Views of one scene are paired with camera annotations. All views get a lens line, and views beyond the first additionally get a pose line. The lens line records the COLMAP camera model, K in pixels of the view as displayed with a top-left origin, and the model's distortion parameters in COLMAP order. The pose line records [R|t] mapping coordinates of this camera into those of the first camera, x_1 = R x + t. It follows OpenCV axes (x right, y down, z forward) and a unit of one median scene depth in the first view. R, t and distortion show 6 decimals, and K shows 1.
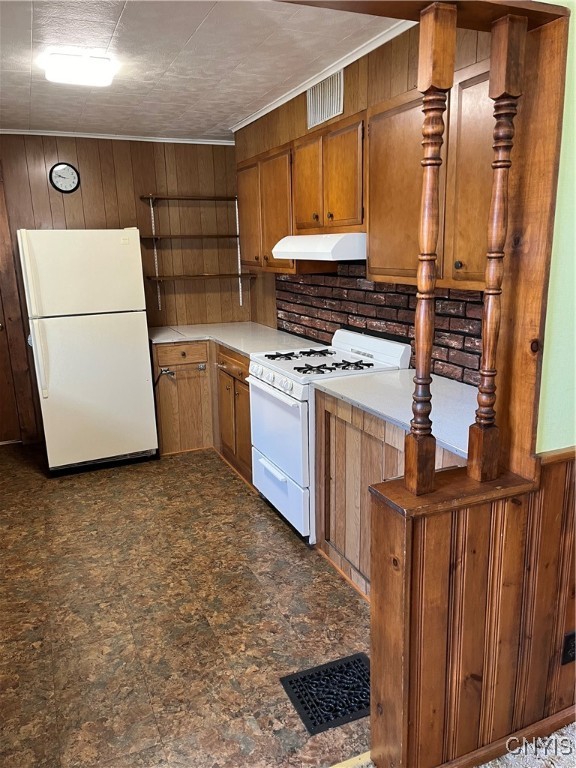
lens RADIAL K [[579.0, 0, 287.8], [0, 579.0, 379.7], [0, 0, 1]] dist [0.045611, -0.066353]
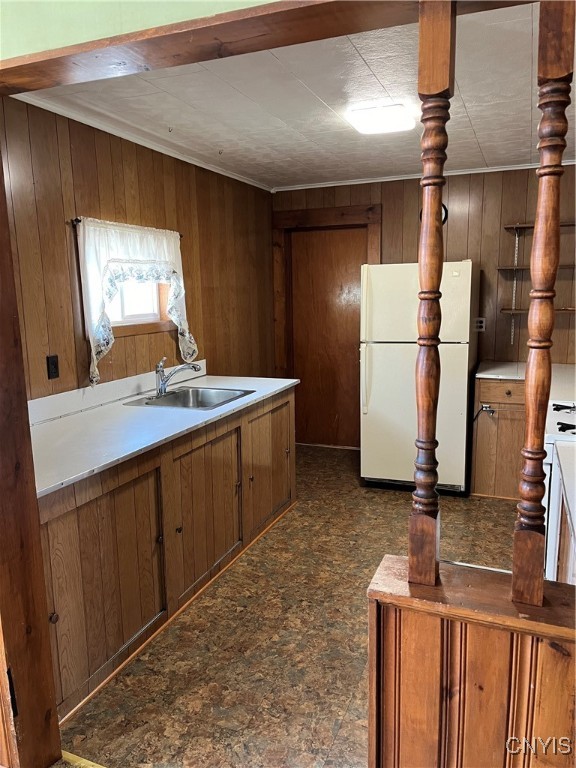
lens RADIAL K [[579.0, 0, 287.8], [0, 579.0, 379.7], [0, 0, 1]] dist [0.045611, -0.066353]
pose [[0.699615, 0.122748, -0.703897, 0.384868], [-0.157670, 0.987371, 0.015470, -0.040529], [0.696906, 0.100160, 0.710133, 0.160505]]
